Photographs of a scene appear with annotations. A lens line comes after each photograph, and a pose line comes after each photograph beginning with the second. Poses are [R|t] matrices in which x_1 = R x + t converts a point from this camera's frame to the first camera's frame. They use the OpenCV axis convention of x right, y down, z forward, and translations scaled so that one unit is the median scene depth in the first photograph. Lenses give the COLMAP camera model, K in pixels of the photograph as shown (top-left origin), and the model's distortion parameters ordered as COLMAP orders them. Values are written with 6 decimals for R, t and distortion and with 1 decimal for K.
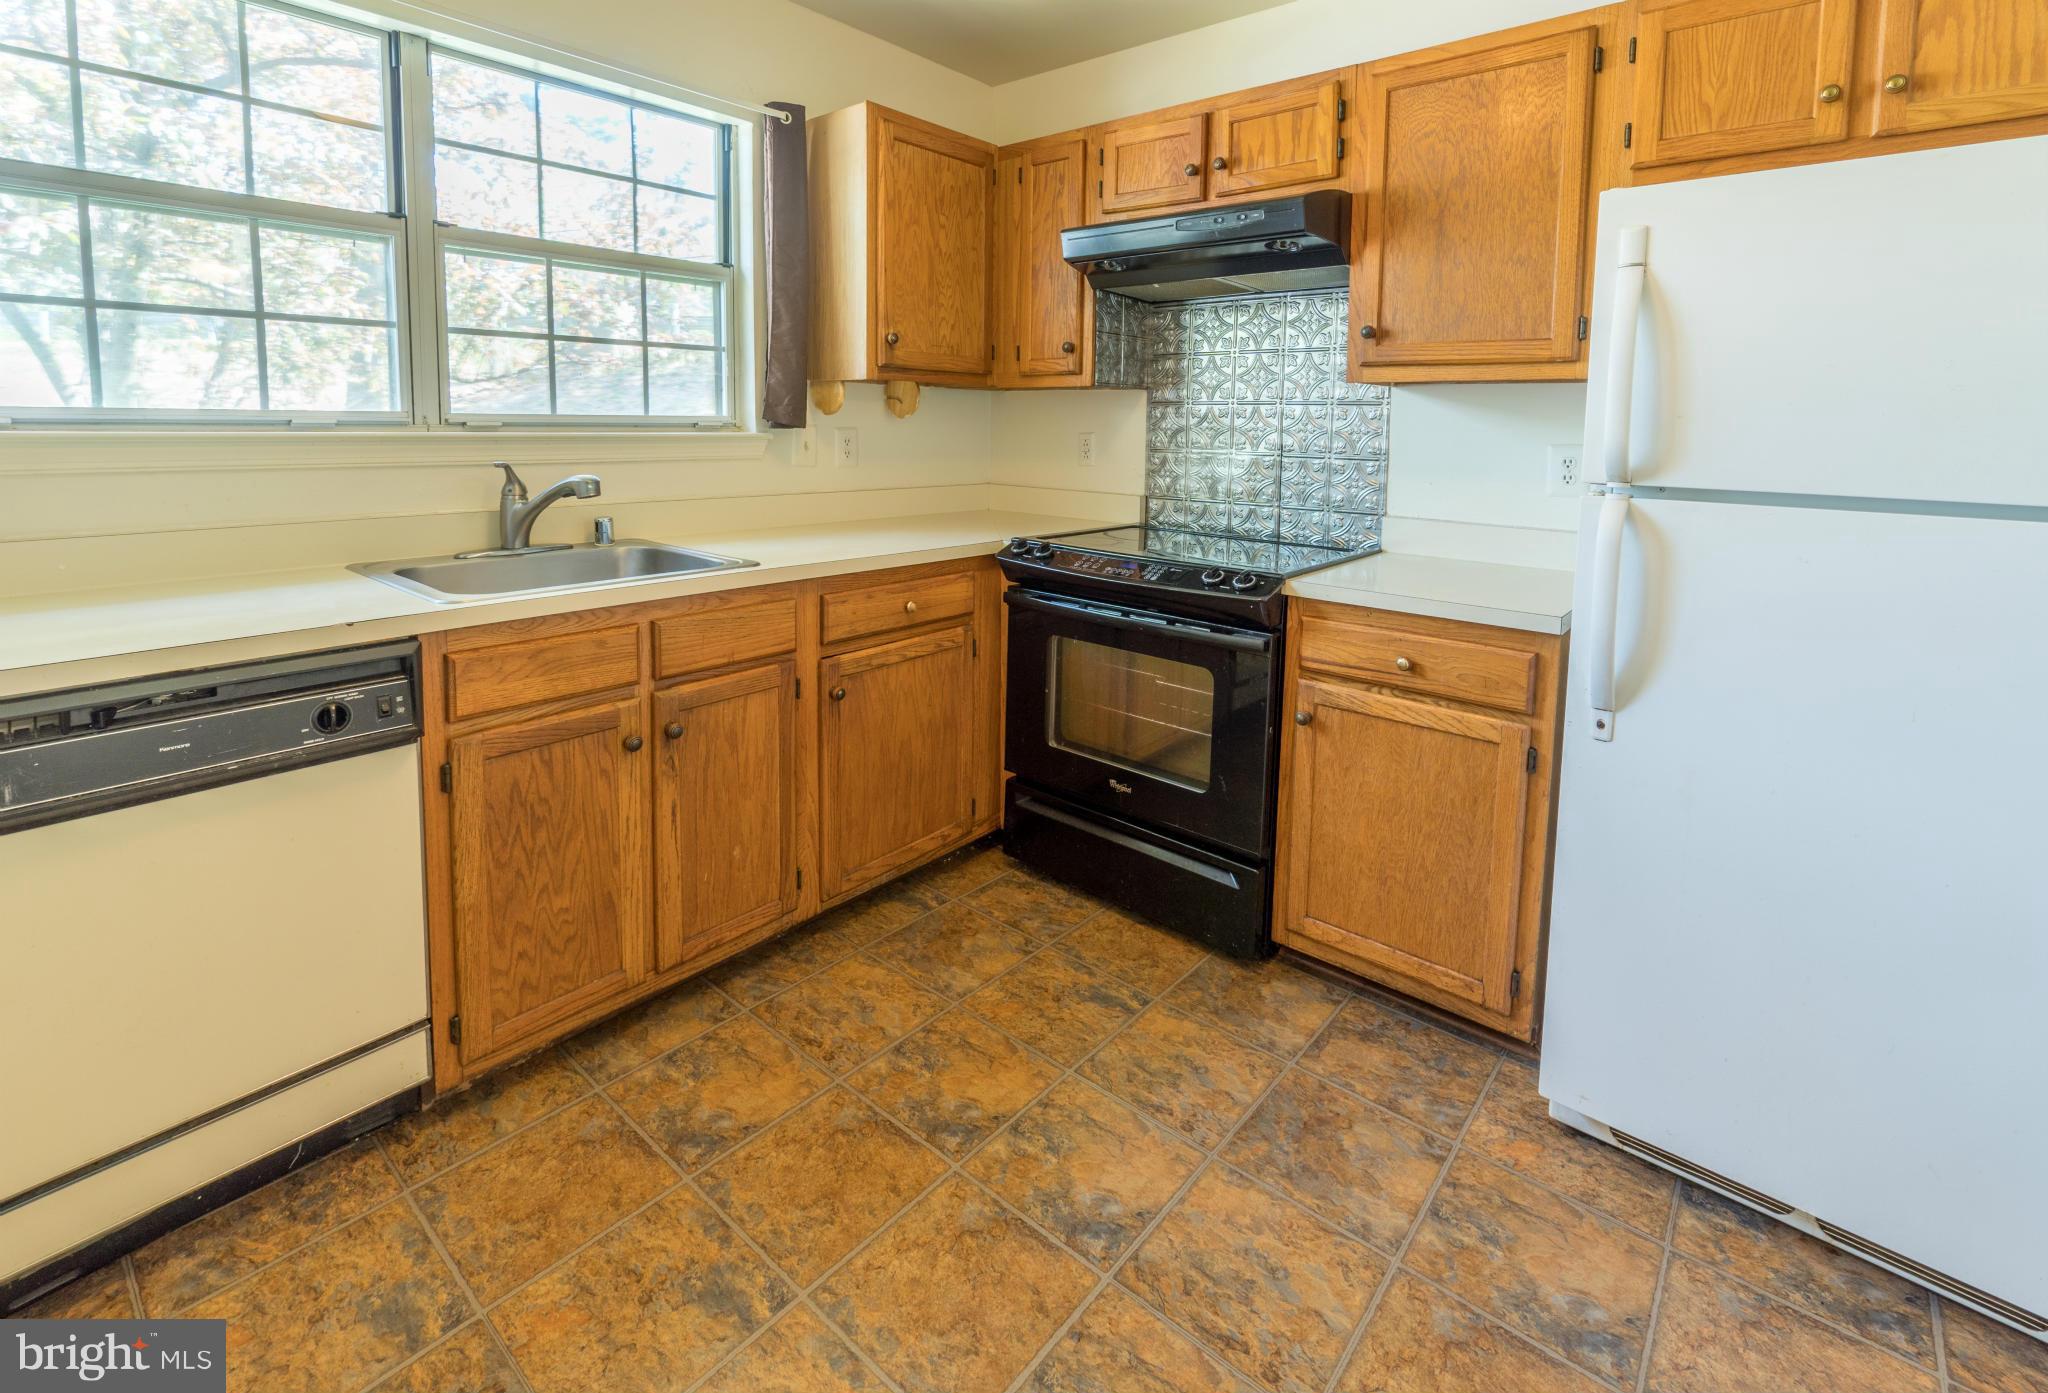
lens RADIAL K [[903.5, 0, 1025.3], [0, 903.5, 699.2], [0, 0, 1]] dist [0.000066, -0.000267]
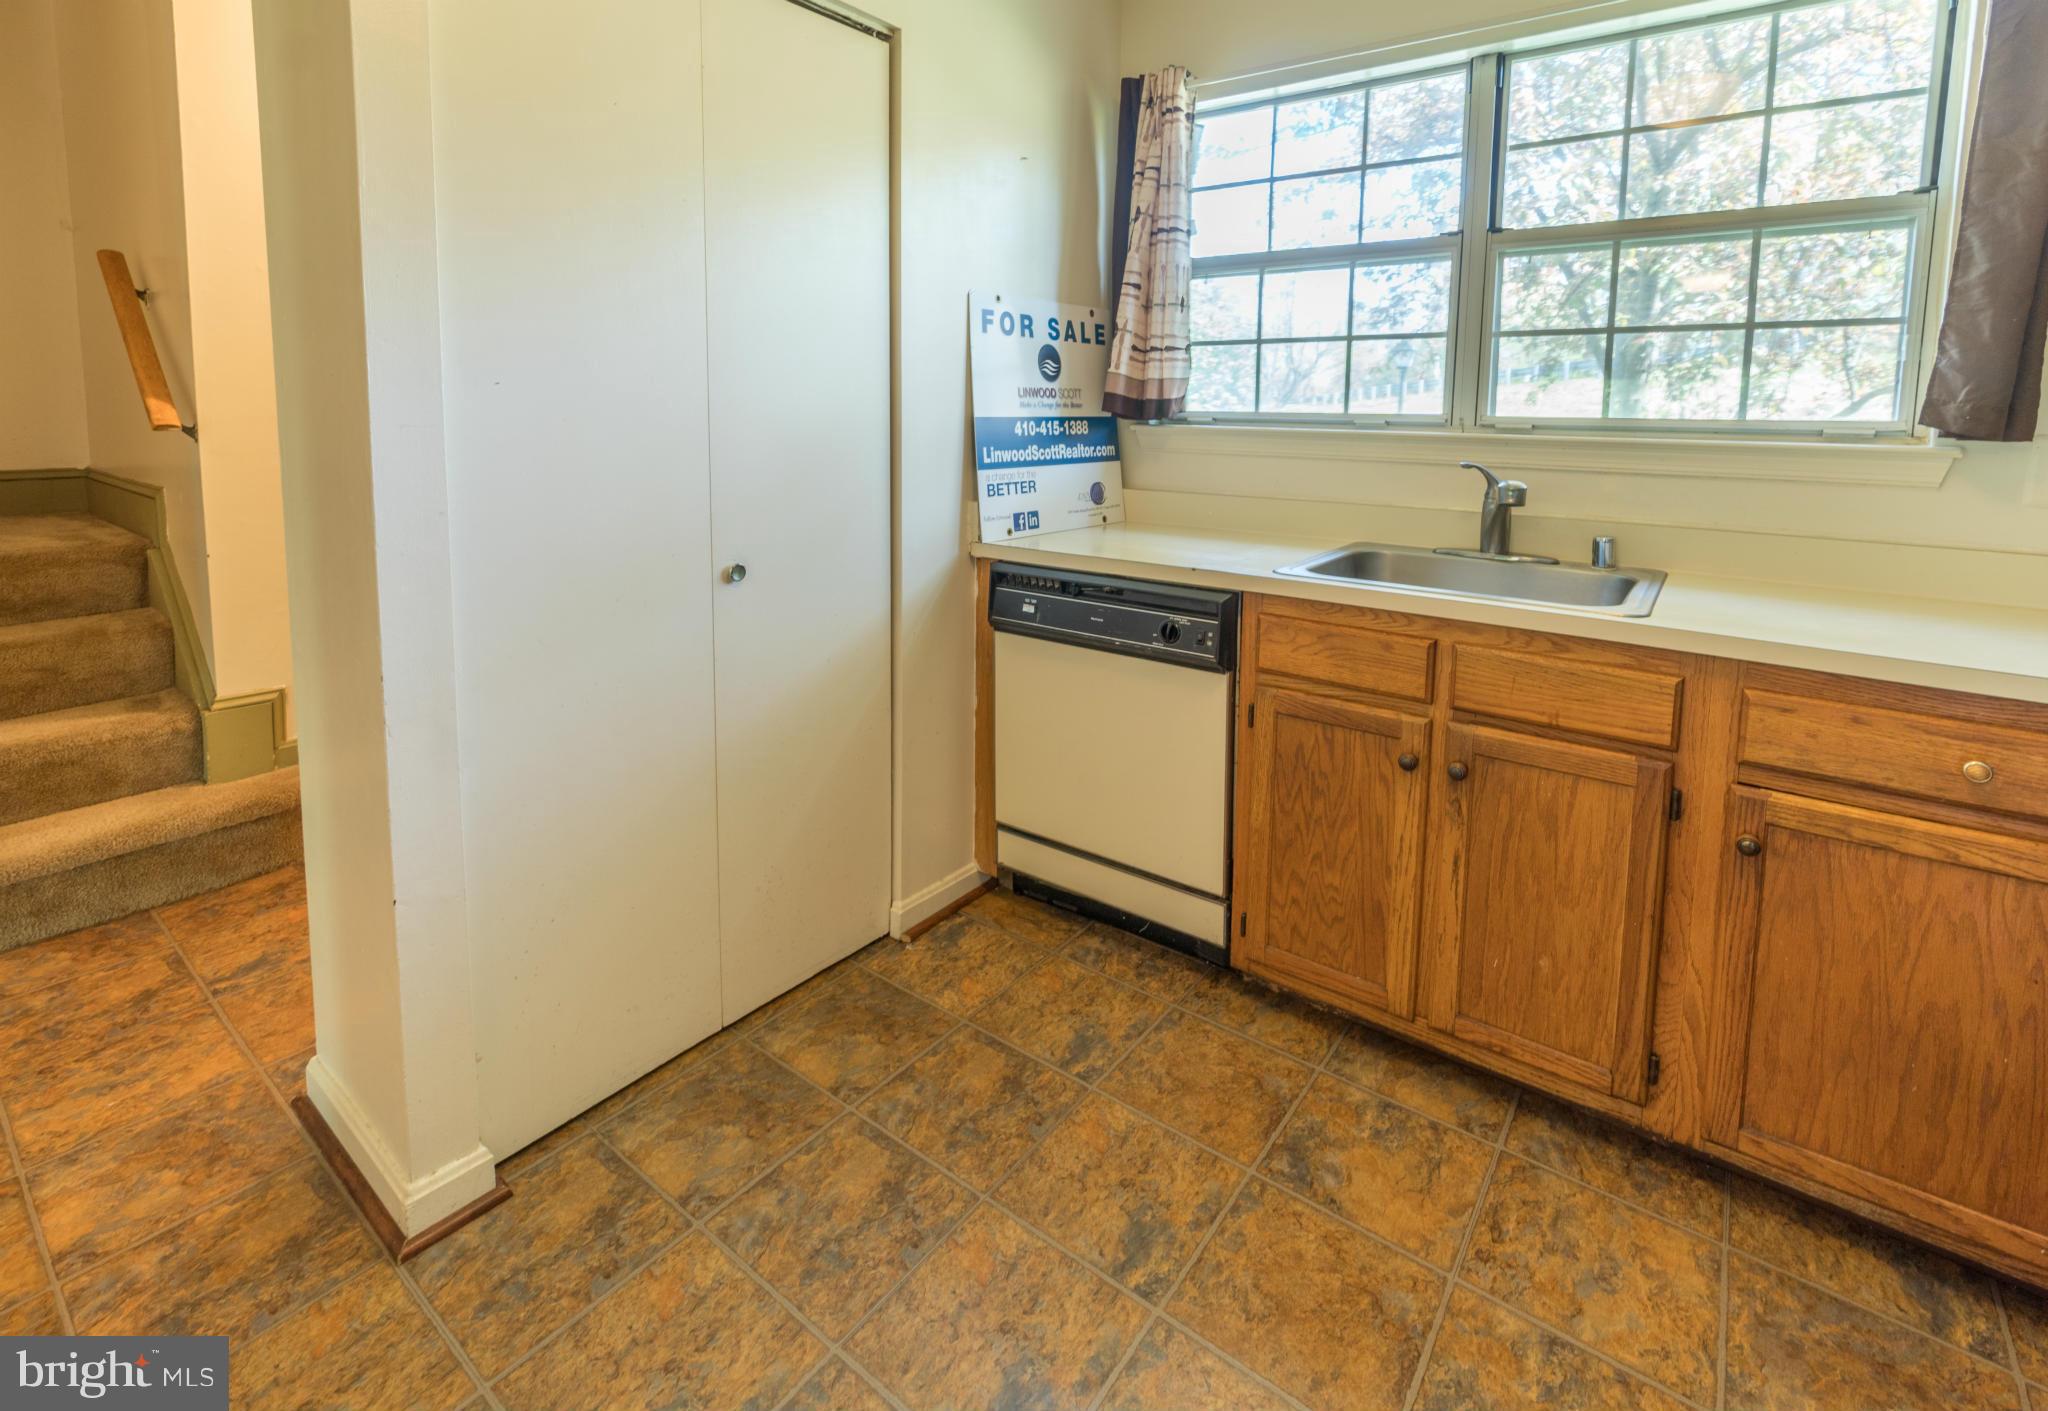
lens RADIAL K [[923.1, 0, 1025.4], [0, 923.1, 691.3], [0, 0, 1]] dist [-0.000924, -0.000012]
pose [[0.051076, 0.278209, -0.959162, 0.449999], [-0.309611, 0.917508, 0.249640, -0.136231], [0.949491, 0.284216, 0.132999, 0.478314]]
